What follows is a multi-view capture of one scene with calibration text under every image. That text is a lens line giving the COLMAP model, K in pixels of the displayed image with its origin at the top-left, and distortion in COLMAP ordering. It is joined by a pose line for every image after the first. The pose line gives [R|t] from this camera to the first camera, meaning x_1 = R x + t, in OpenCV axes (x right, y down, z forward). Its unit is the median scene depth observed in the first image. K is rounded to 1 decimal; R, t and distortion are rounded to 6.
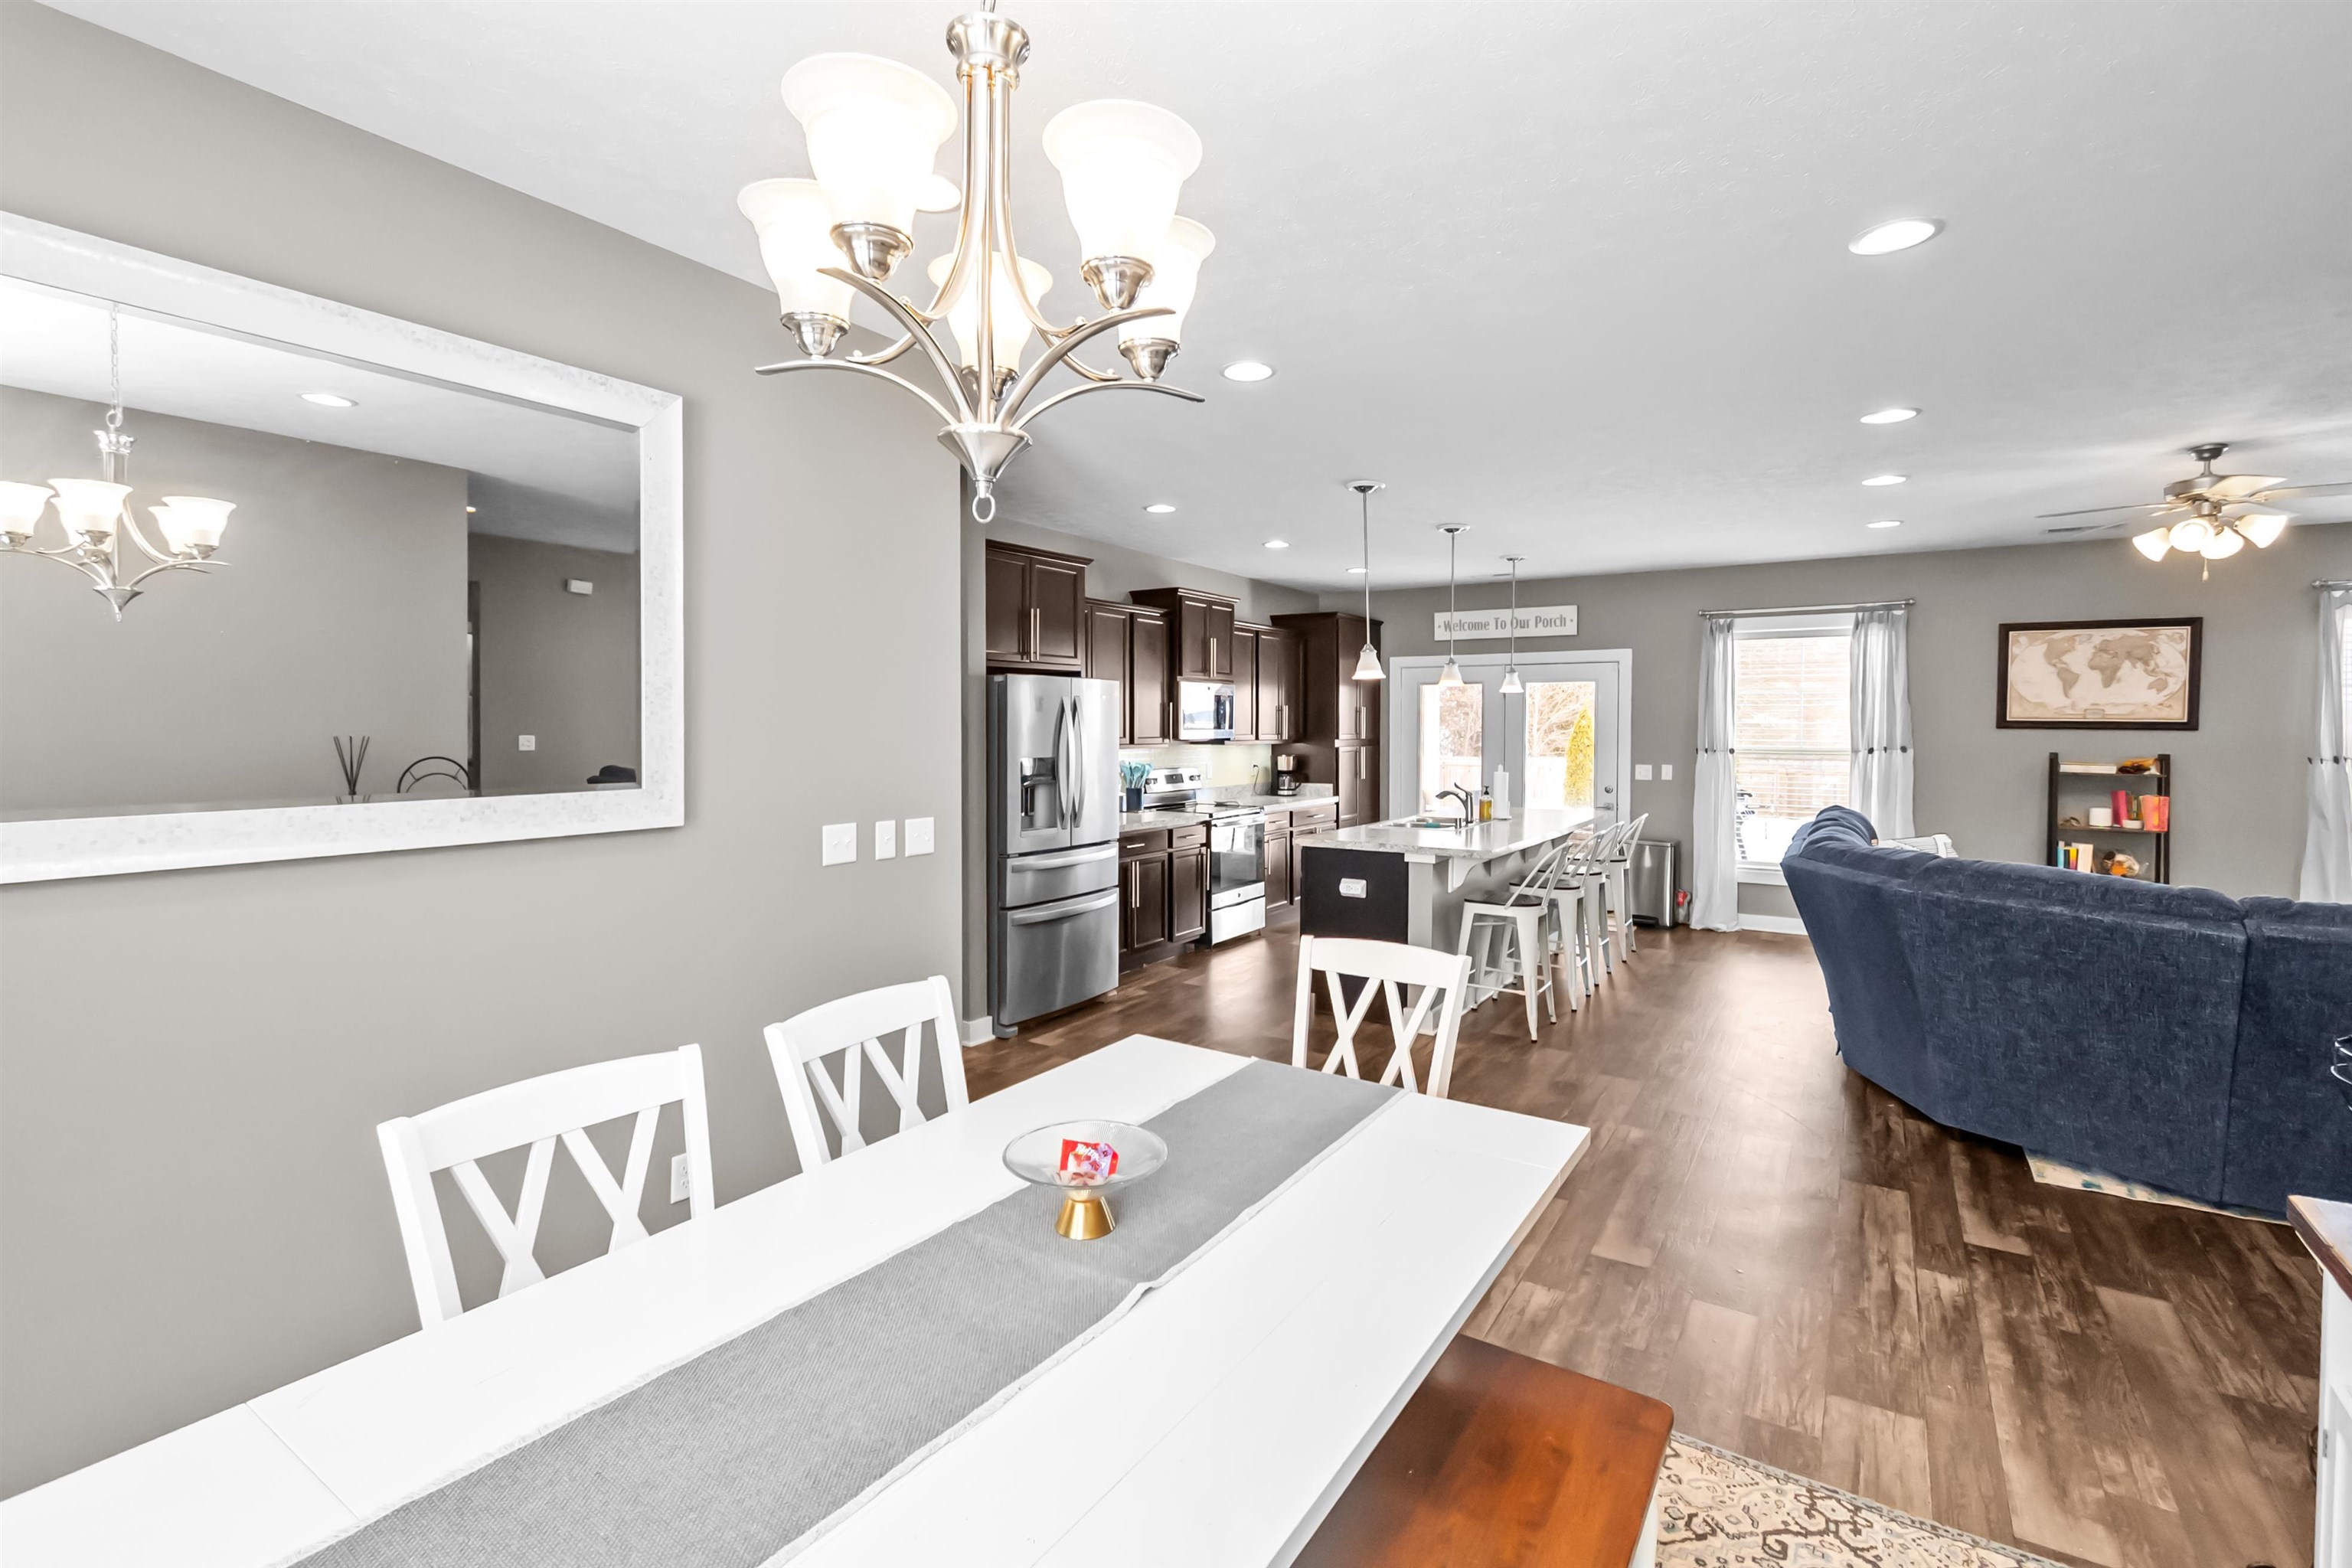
lens RADIAL K [[1060.9, 0, 1176.0], [0, 1060.9, 756.1], [0, 0, 1]] dist [0.001355, 0.000074]
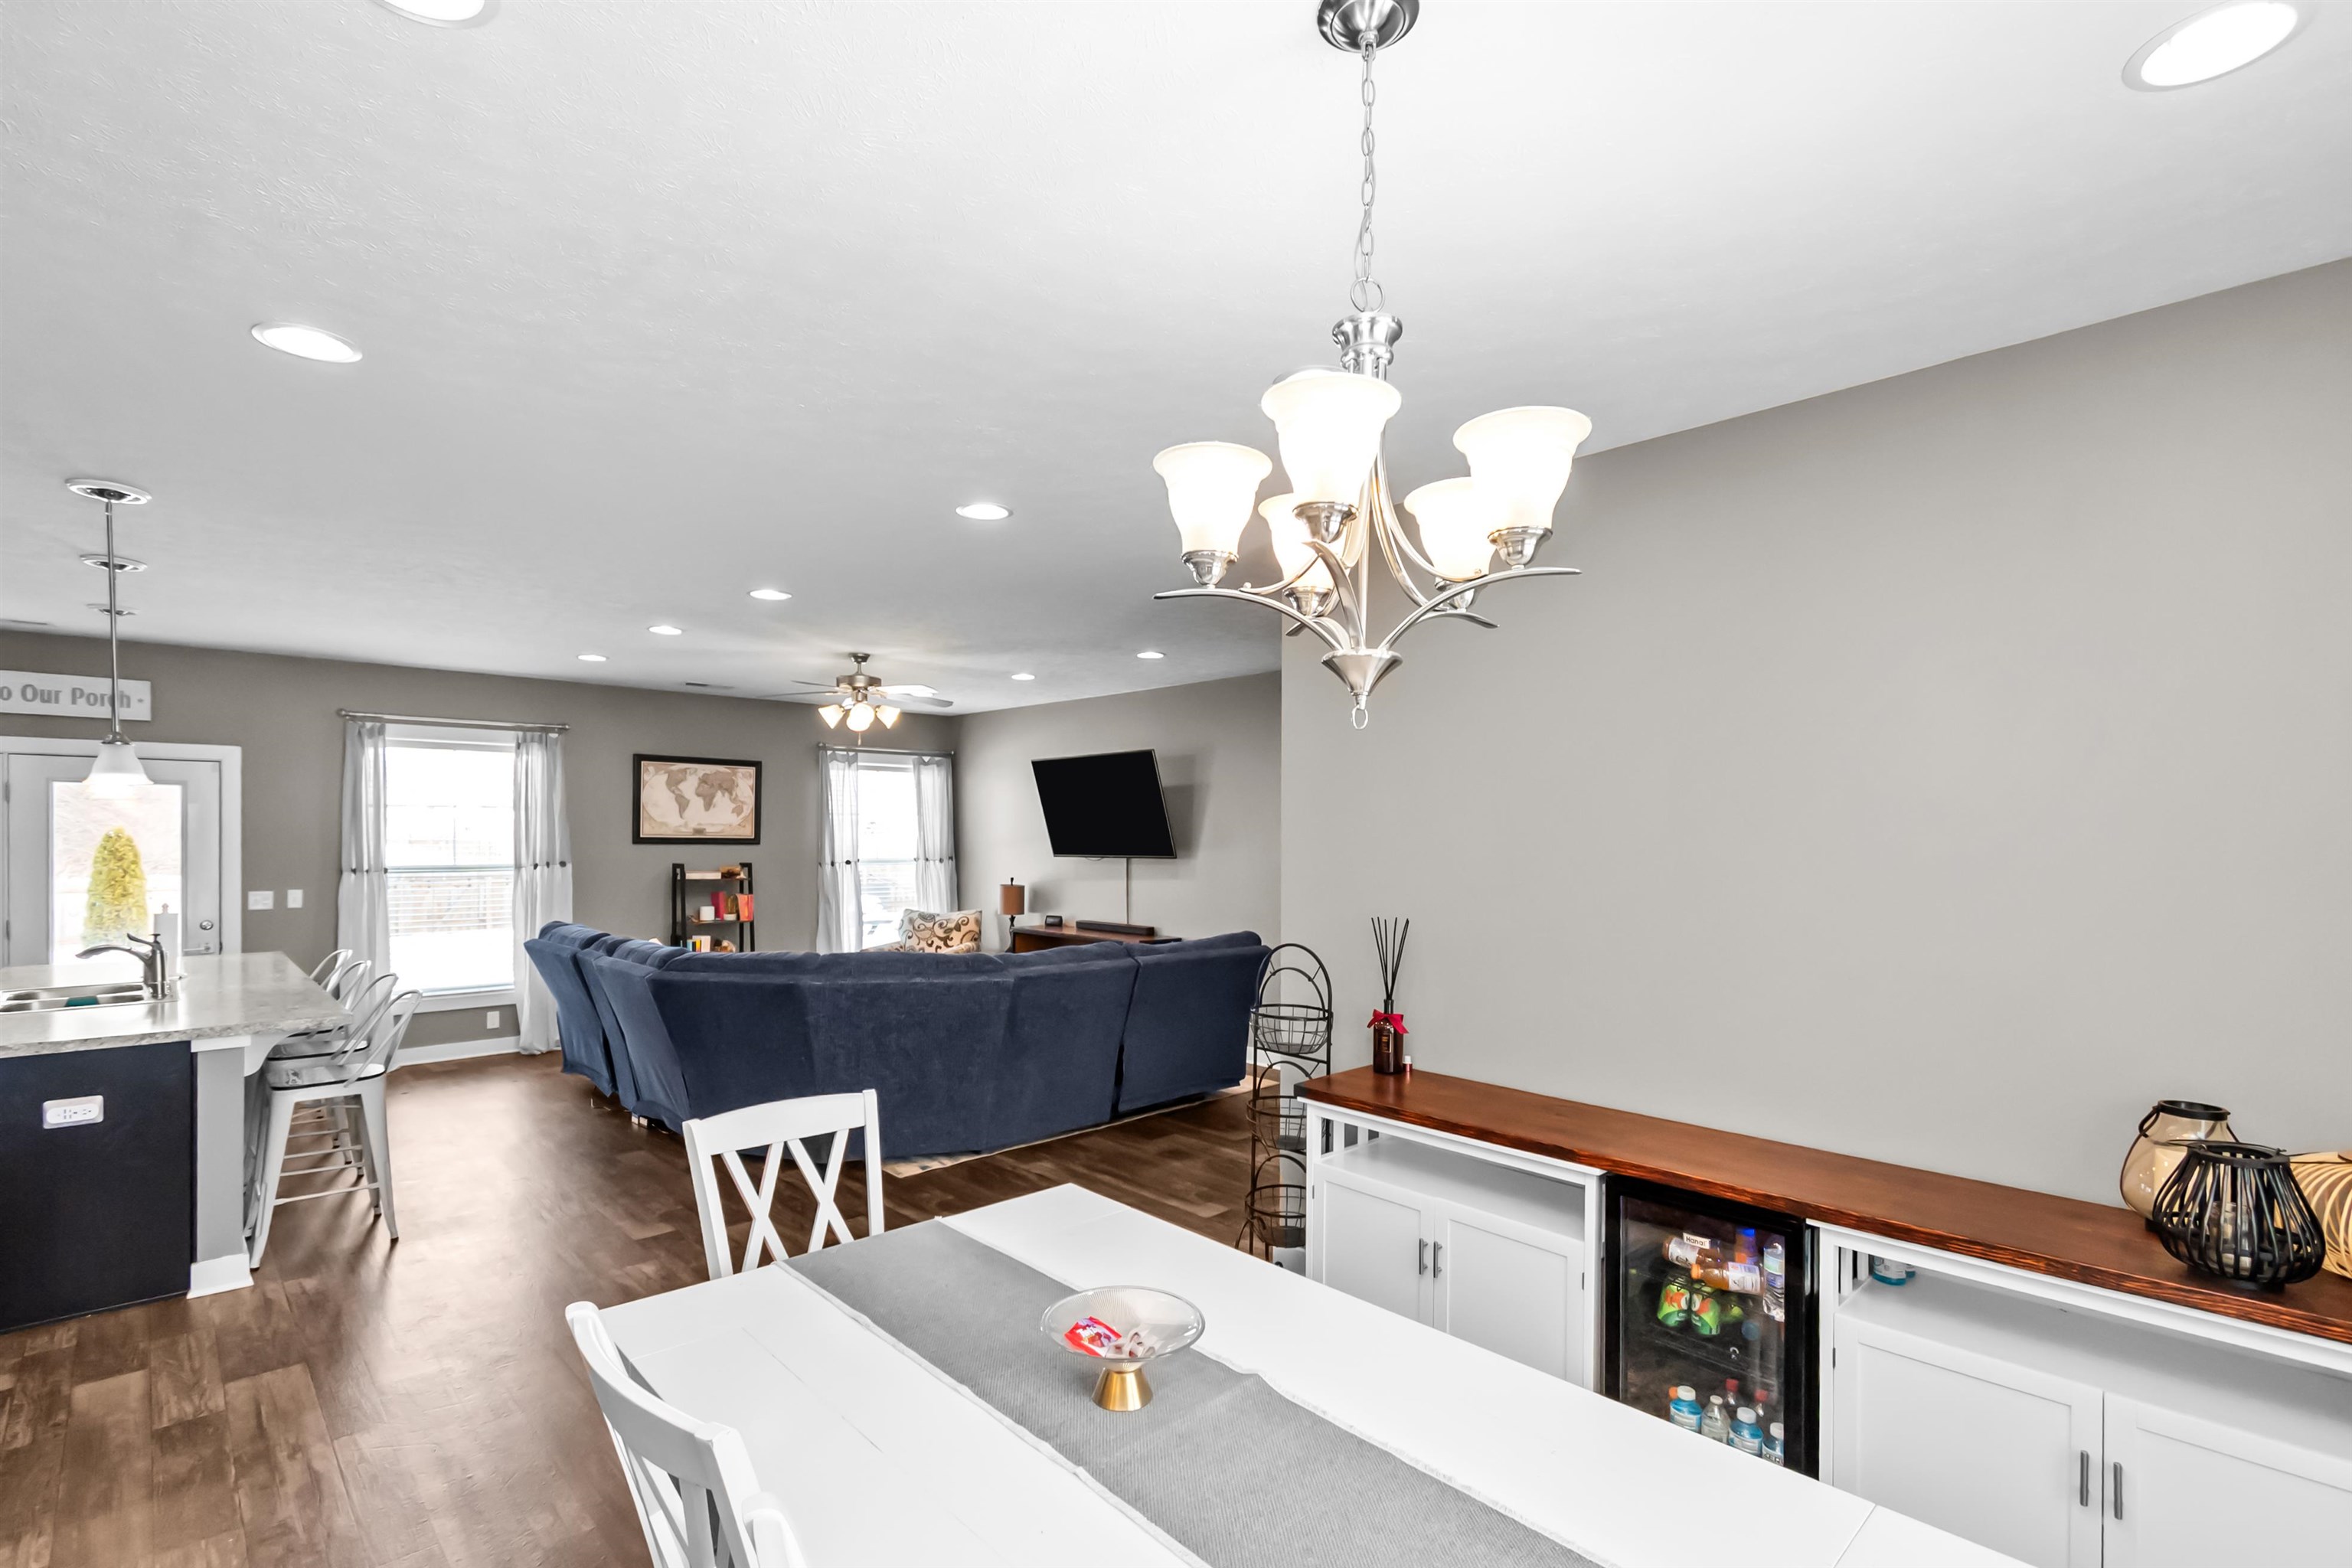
lens RADIAL K [[1060.9, 0, 1194.5], [0, 1060.9, 830.5], [0, 0, 1]] dist [0.001355, 0.000074]
pose [[0.218336, 0.002049, 0.975872, -0.237667], [0.023808, 0.999689, -0.007425, -0.018228], [-0.975583, 0.024855, 0.218219, 0.157871]]
